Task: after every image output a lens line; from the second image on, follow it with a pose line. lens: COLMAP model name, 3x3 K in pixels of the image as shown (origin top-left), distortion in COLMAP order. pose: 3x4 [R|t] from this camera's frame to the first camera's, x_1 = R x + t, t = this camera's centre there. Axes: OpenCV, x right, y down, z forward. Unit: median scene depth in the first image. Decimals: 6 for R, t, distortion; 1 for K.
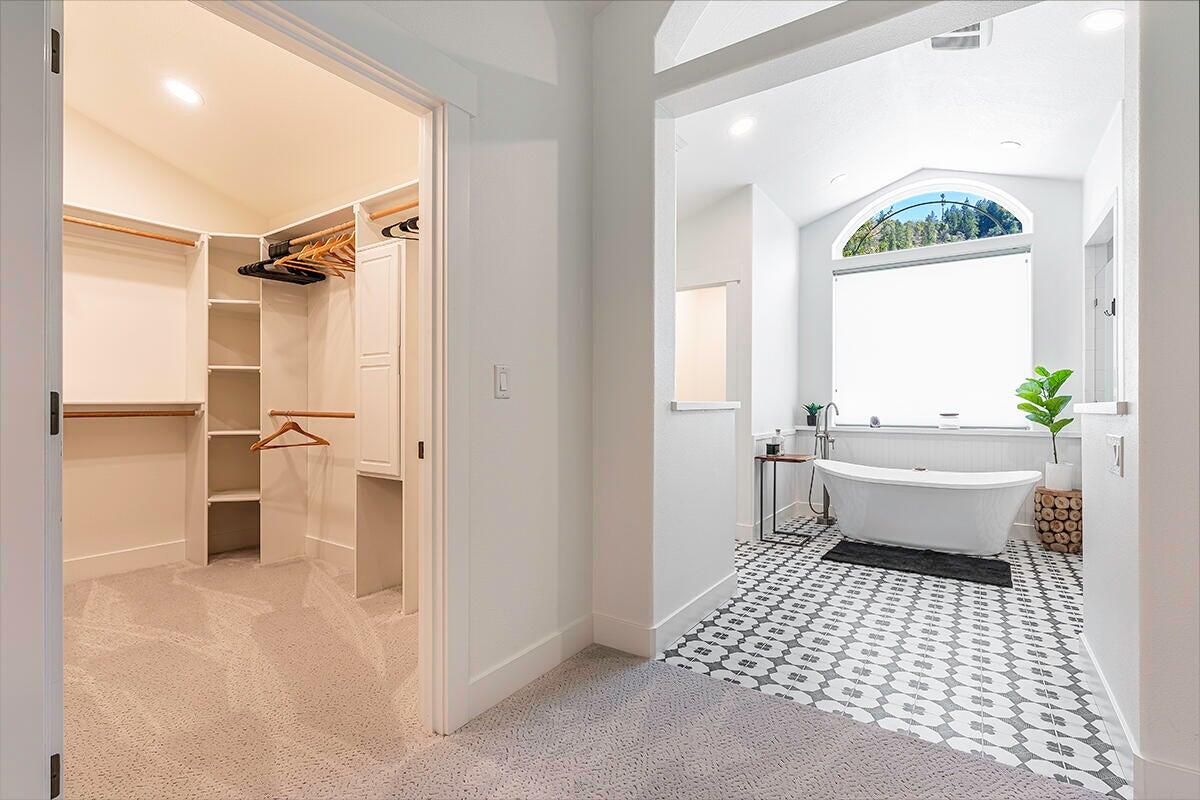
lens RADIAL K [[546.7, 0, 598.5], [0, 546.7, 401.7], [0, 0, 1]] dist [-0.000239, -0.000314]
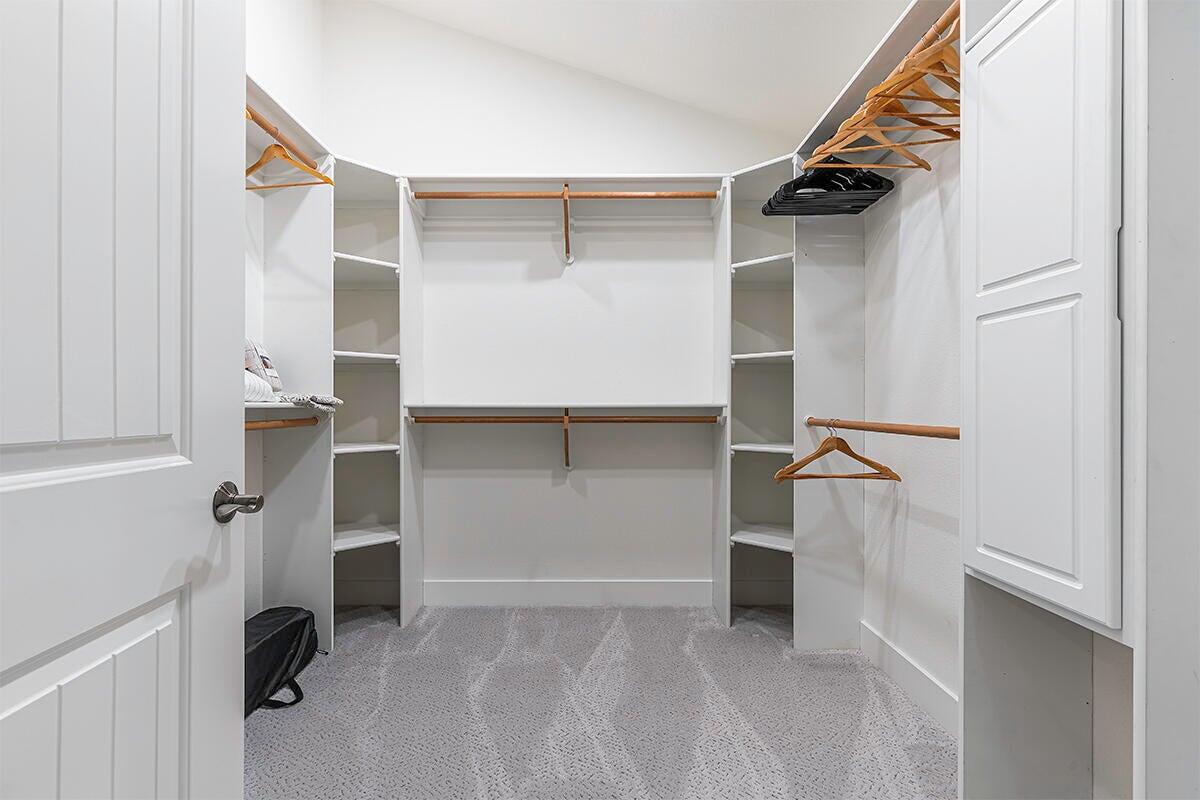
lens RADIAL K [[546.7, 0, 594.5], [0, 546.7, 405.2], [0, 0, 1]] dist [-0.000239, -0.000314]
pose [[0.565239, -0.001008, -0.824927, -0.199305], [-0.001421, 0.999997, -0.002196, 0.003011], [0.824926, 0.002413, 0.565235, 0.408515]]
